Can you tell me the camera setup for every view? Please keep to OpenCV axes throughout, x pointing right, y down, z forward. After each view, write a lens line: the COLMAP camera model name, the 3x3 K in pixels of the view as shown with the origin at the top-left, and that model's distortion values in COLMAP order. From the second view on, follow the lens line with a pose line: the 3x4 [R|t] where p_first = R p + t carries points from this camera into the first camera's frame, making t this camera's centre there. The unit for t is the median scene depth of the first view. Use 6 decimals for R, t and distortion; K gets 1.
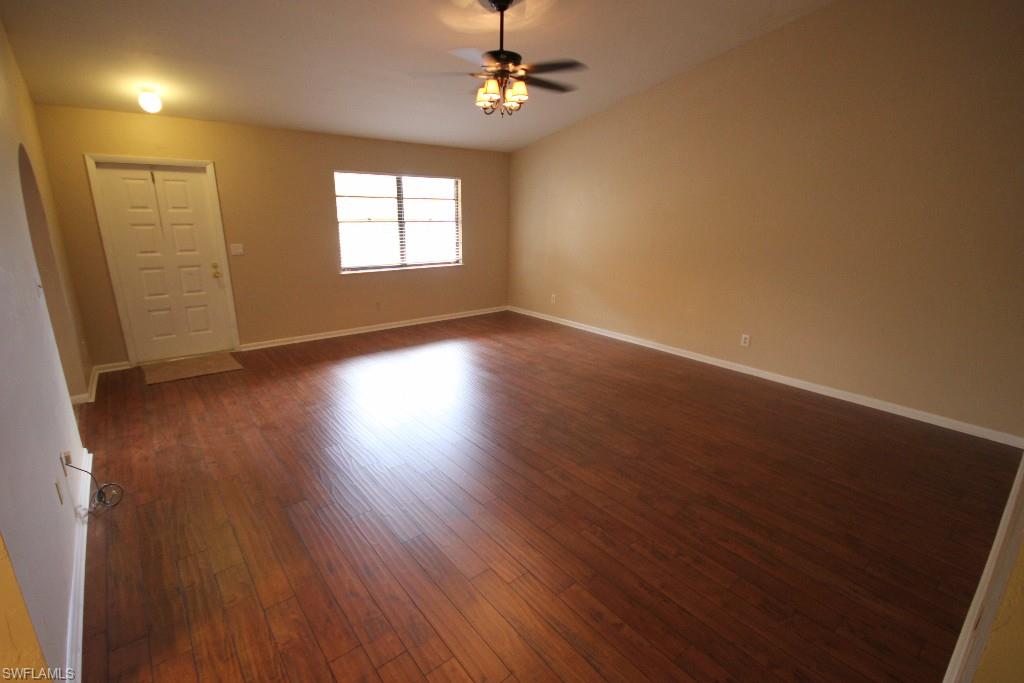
lens RADIAL K [[473.4, 0, 509.1], [0, 473.4, 339.2], [0, 0, 1]] dist [0.001662, 0.000518]
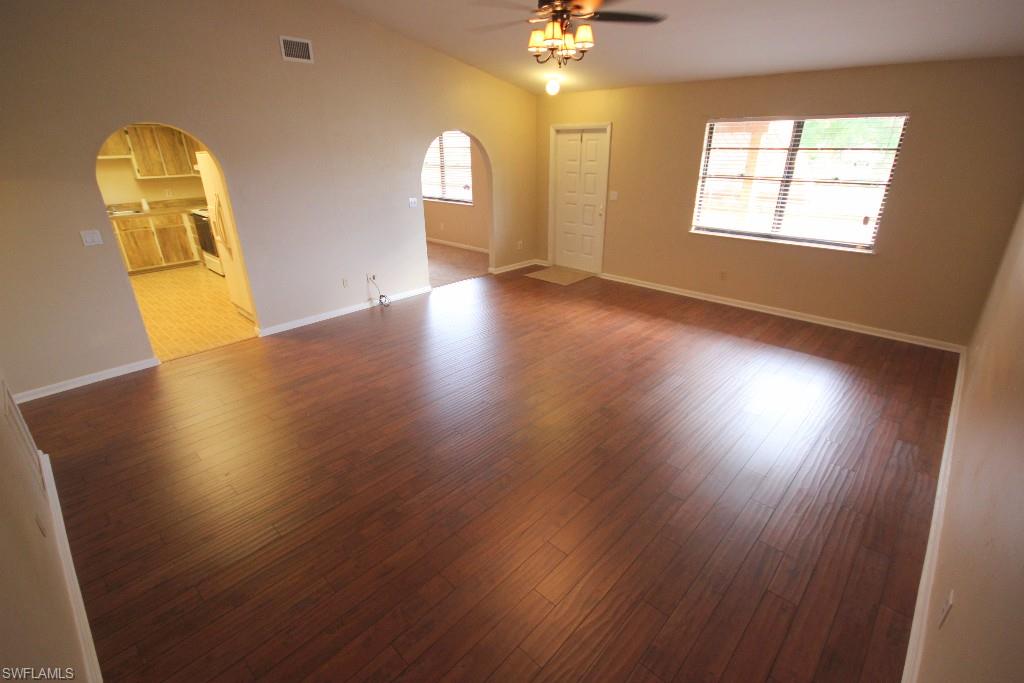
lens RADIAL K [[479.6, 0, 514.7], [0, 479.6, 333.9], [0, 0, 1]] dist [0.002330, 0.000510]
pose [[0.127929, 0.354931, -0.926098, 0.706922], [-0.255249, 0.914099, 0.315073, -0.200813], [0.958375, 0.196078, 0.207536, 0.603505]]
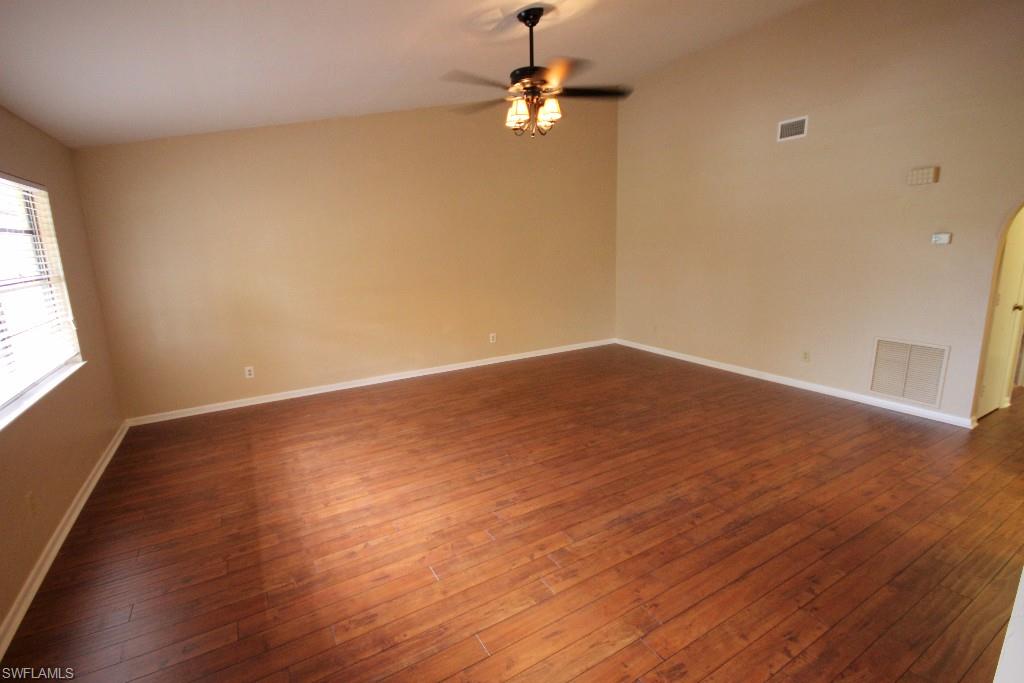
lens RADIAL K [[473.4, 0, 509.1], [0, 473.4, 339.2], [0, 0, 1]] dist [0.001662, 0.000518]
pose [[0.160623, -0.215378, 0.963230, -0.720114], [0.298292, 0.940861, 0.160635, -0.186119], [-0.940863, 0.261522, 0.215369, 0.685563]]
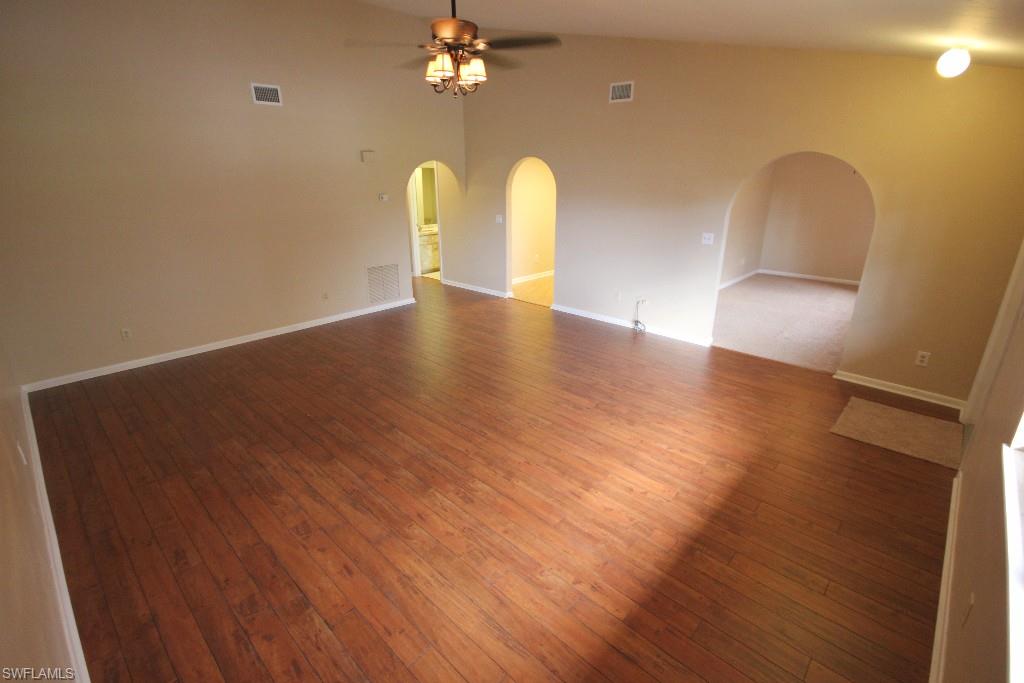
lens RADIAL K [[473.4, 0, 509.1], [0, 473.4, 339.2], [0, 0, 1]] dist [0.001662, 0.000518]
pose [[-0.991832, 0.030760, -0.123784, 0.008245], [-0.046204, 0.817927, 0.573464, -0.440525], [0.118885, 0.574499, -0.809825, 1.430735]]
